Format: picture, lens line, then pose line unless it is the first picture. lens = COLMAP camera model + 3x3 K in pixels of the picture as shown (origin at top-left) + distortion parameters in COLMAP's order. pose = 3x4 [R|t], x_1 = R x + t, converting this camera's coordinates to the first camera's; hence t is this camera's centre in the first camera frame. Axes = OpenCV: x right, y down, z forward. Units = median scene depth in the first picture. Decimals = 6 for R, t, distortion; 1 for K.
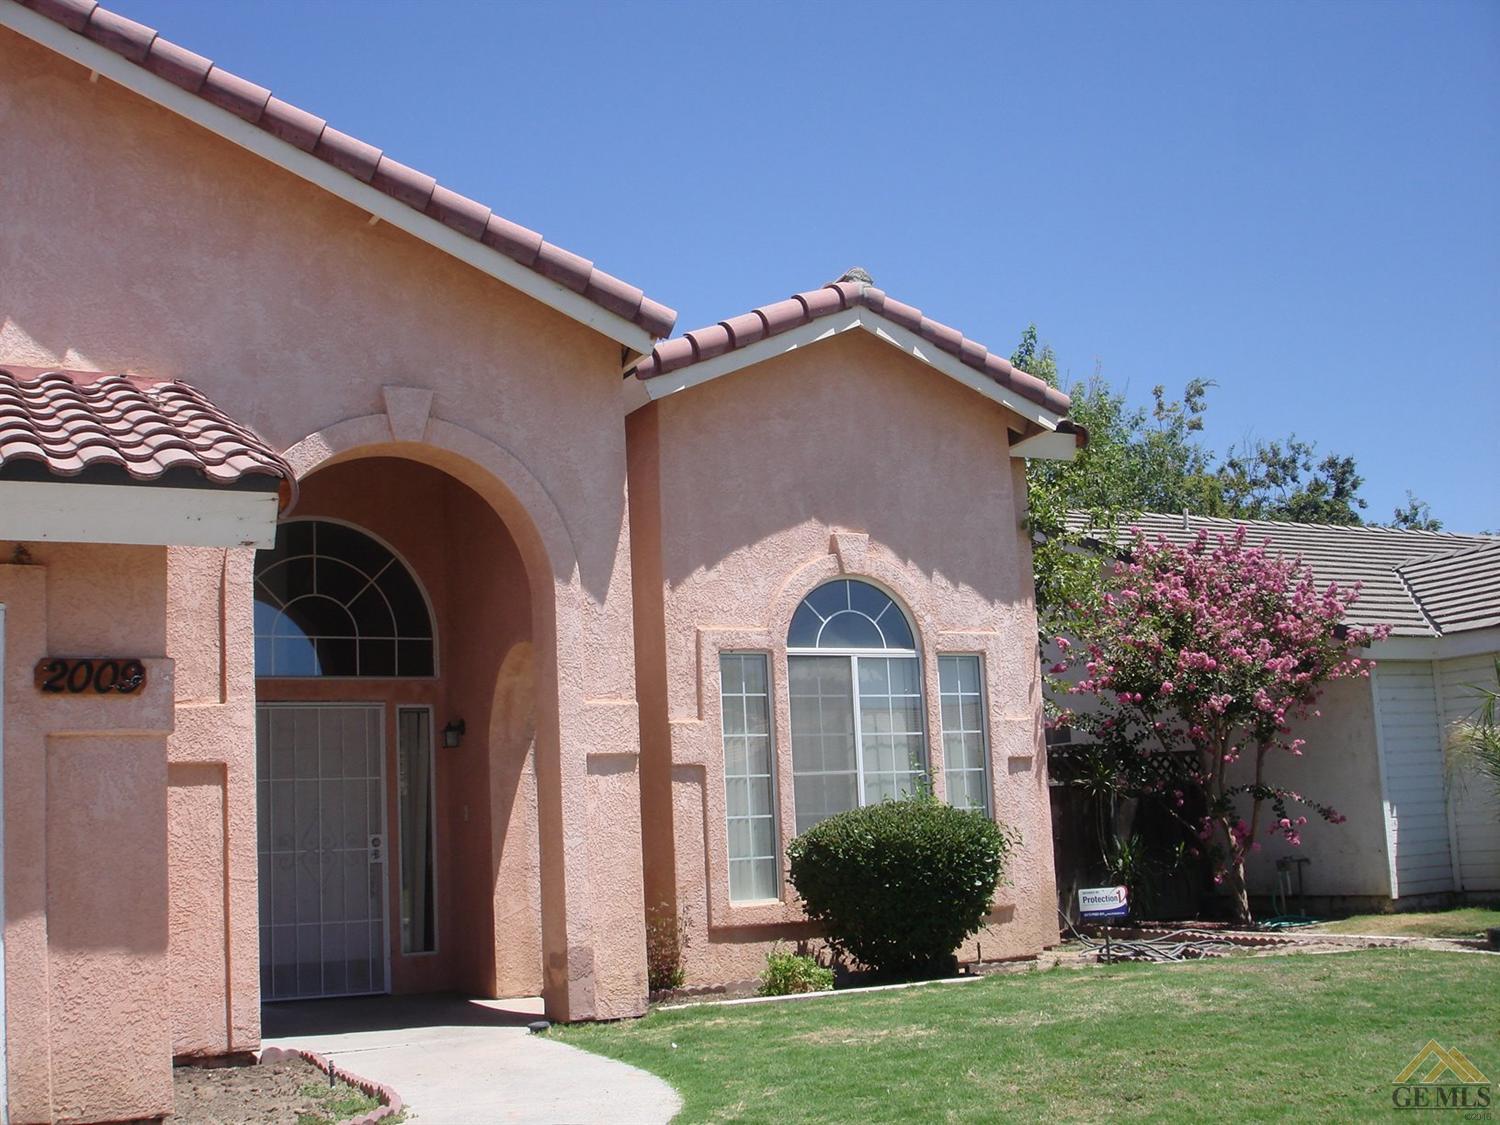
lens RADIAL K [[1670.7, 0, 738.6], [0, 1670.7, 560.5], [0, 0, 1]] dist [-0.090496, 0.000000]
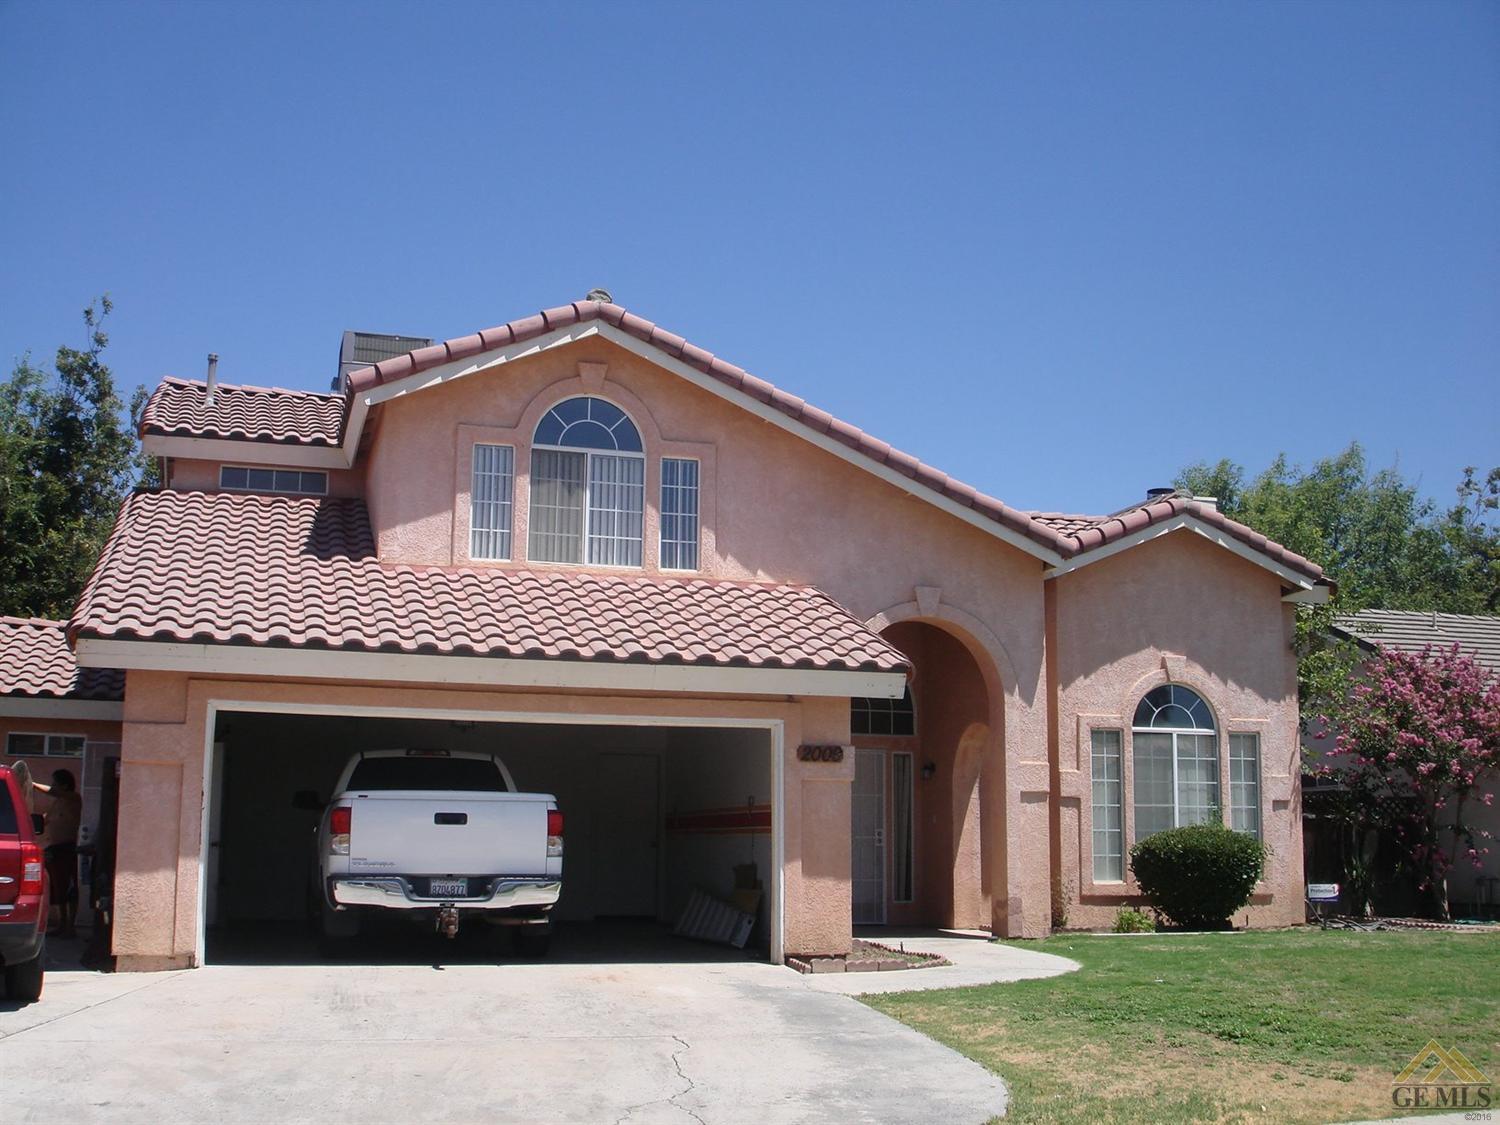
lens RADIAL K [[1670.7, 0, 746.1], [0, 1670.7, 558.9], [0, 0, 1]] dist [-0.090496, 0.000000]
pose [[0.981950, 0.025935, -0.187353, -0.042416], [-0.026180, 0.999657, 0.001168, -0.105319], [0.187319, 0.003758, 0.982292, -0.671255]]
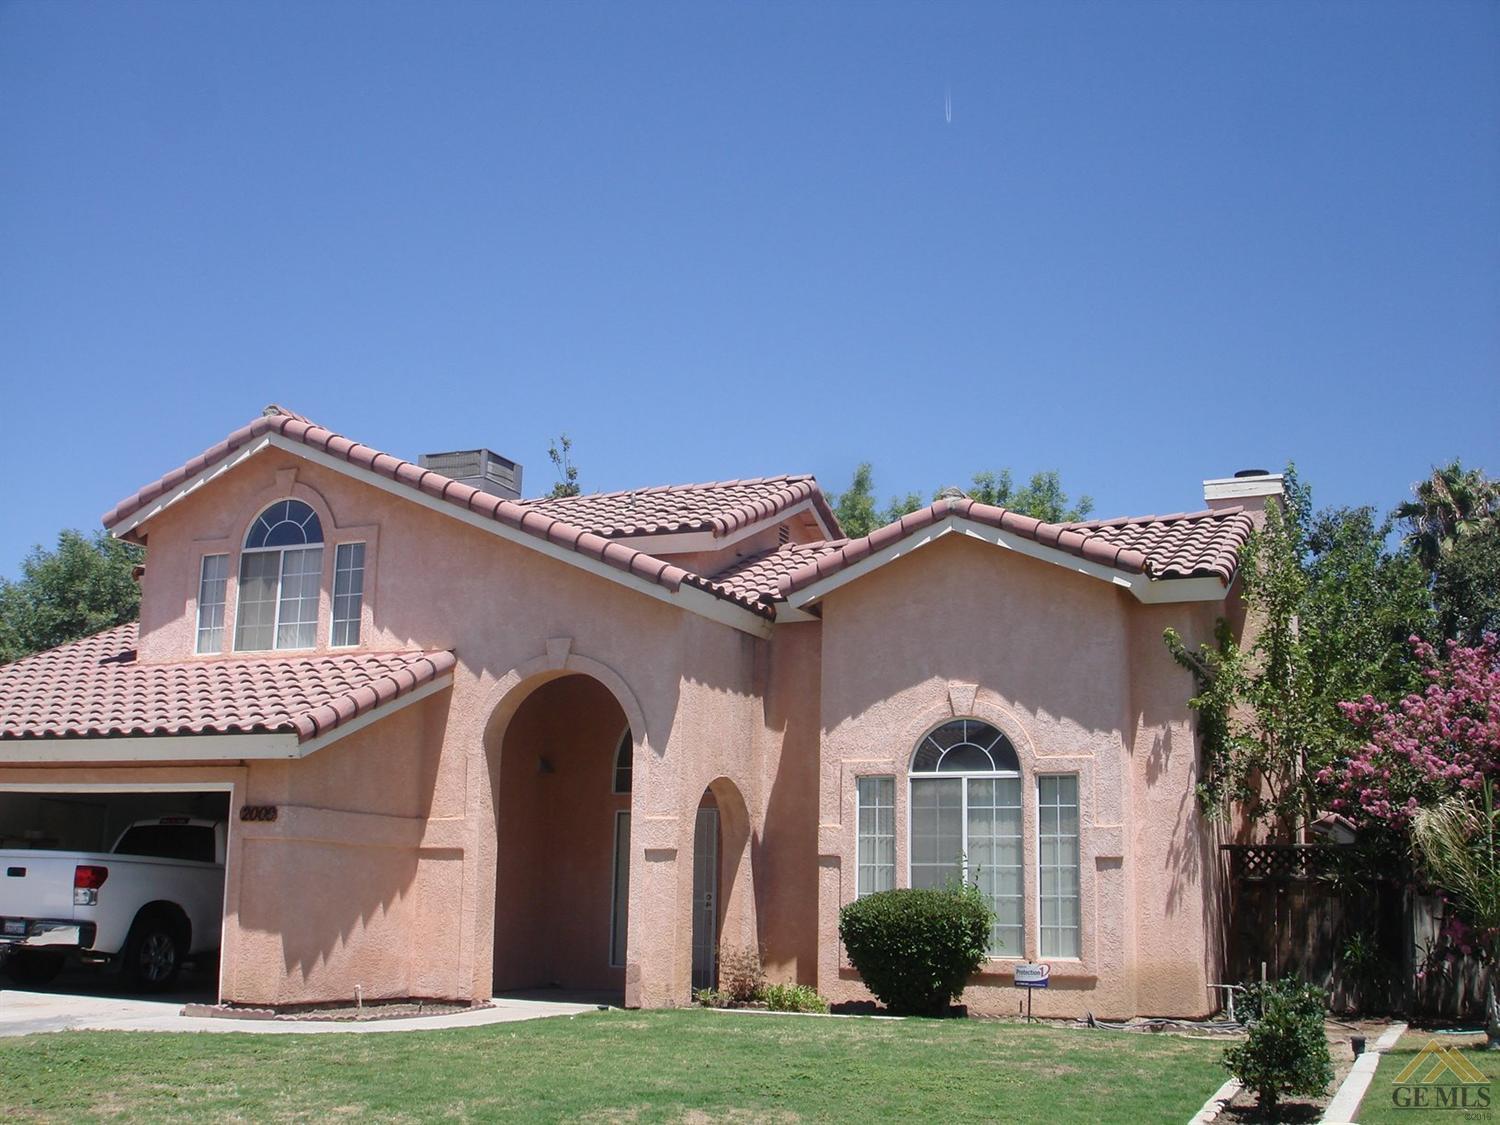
lens RADIAL K [[1670.7, 0, 753.7], [0, 1670.7, 552.6], [0, 0, 1]] dist [-0.090496, 0.000000]
pose [[0.640824, -0.100024, -0.761144, 1.039620], [0.077634, 0.994836, -0.065373, -0.050090], [0.763753, -0.017198, 0.645280, 0.011730]]
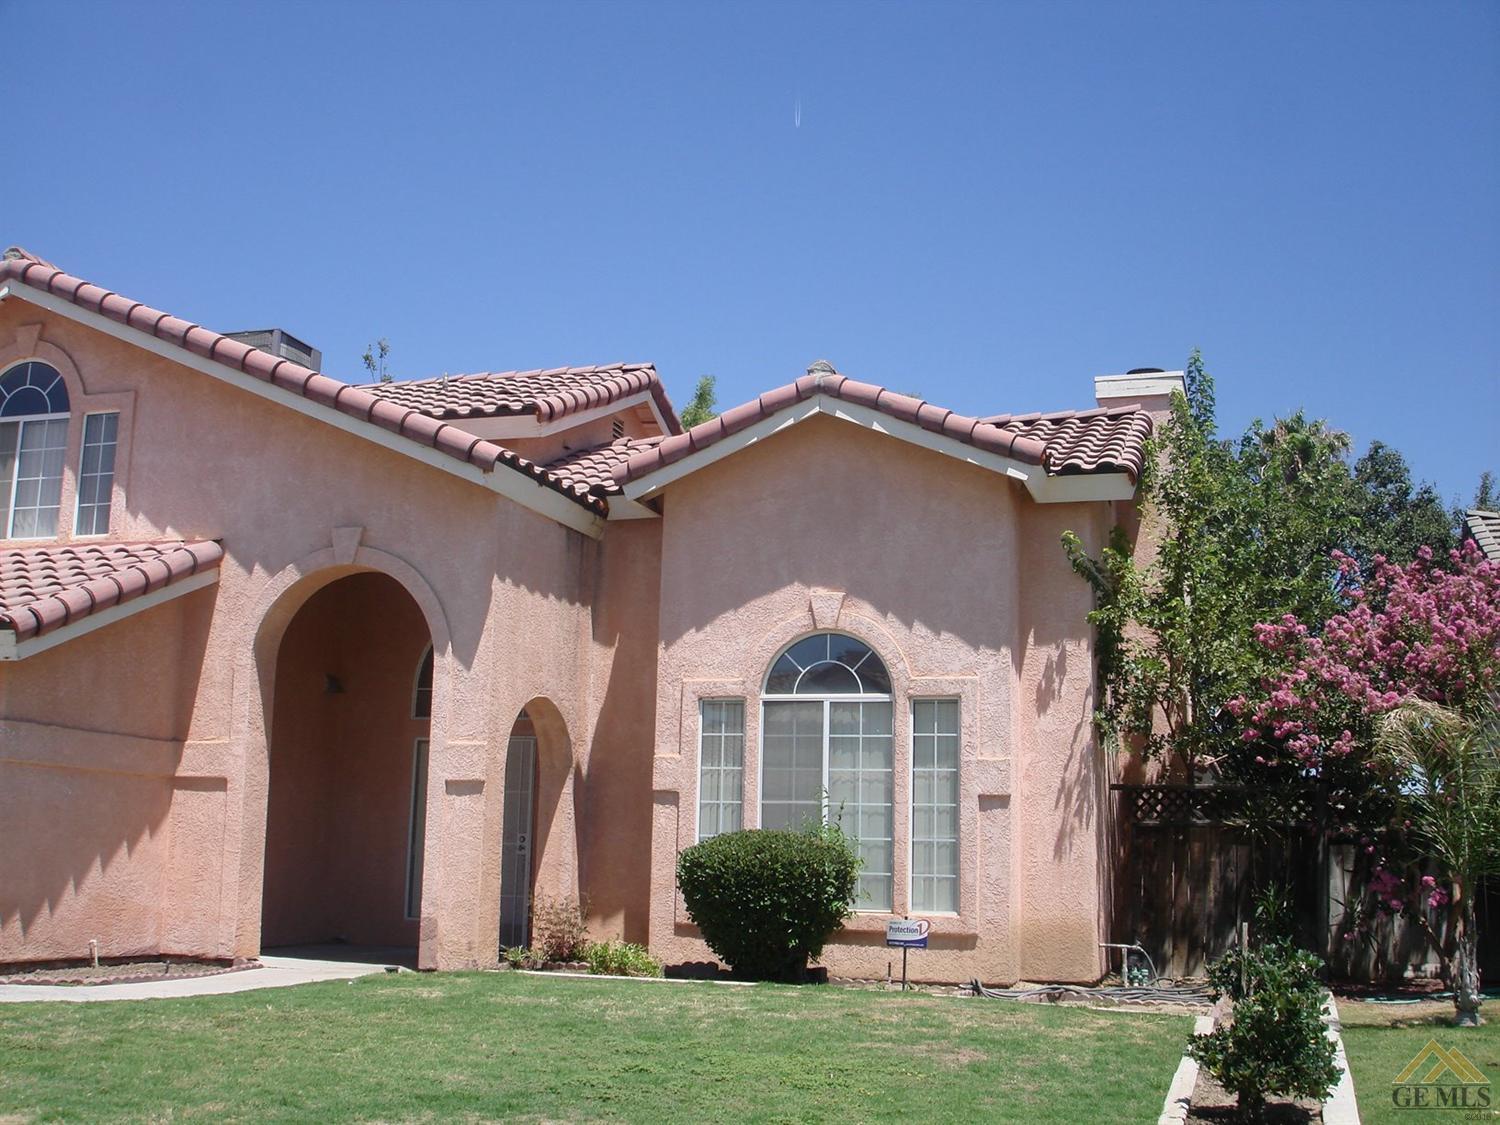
lens RADIAL K [[1670.7, 0, 748.8], [0, 1670.7, 552.0], [0, 0, 1]] dist [-0.090496, 0.000000]
pose [[0.717136, -0.061904, -0.694178, 0.866389], [0.057727, 0.997901, -0.029352, -0.014575], [0.694538, -0.019023, 0.719205, 0.149530]]
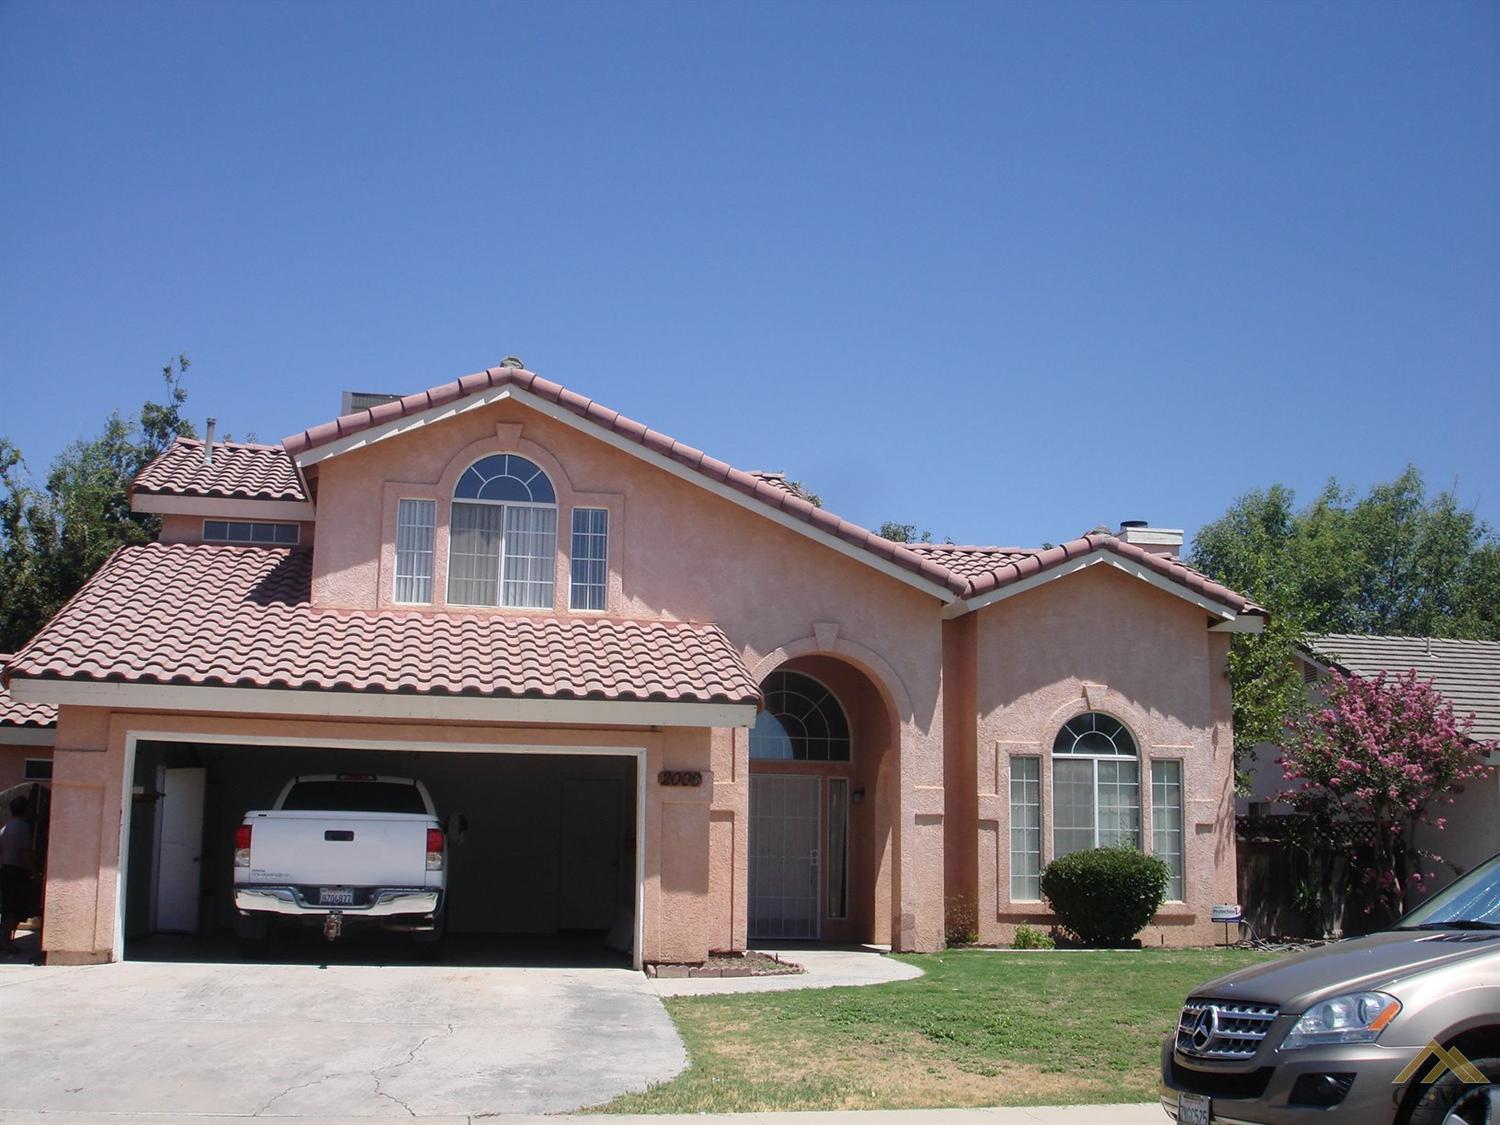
lens RADIAL K [[1670.7, 0, 746.9], [0, 1670.7, 555.2], [0, 0, 1]] dist [-0.090496, 0.000000]
pose [[0.956748, 0.009404, -0.290766, 0.226993], [-0.013854, 0.999816, -0.013249, -0.125561], [0.290588, 0.016705, 0.956702, -0.730645]]
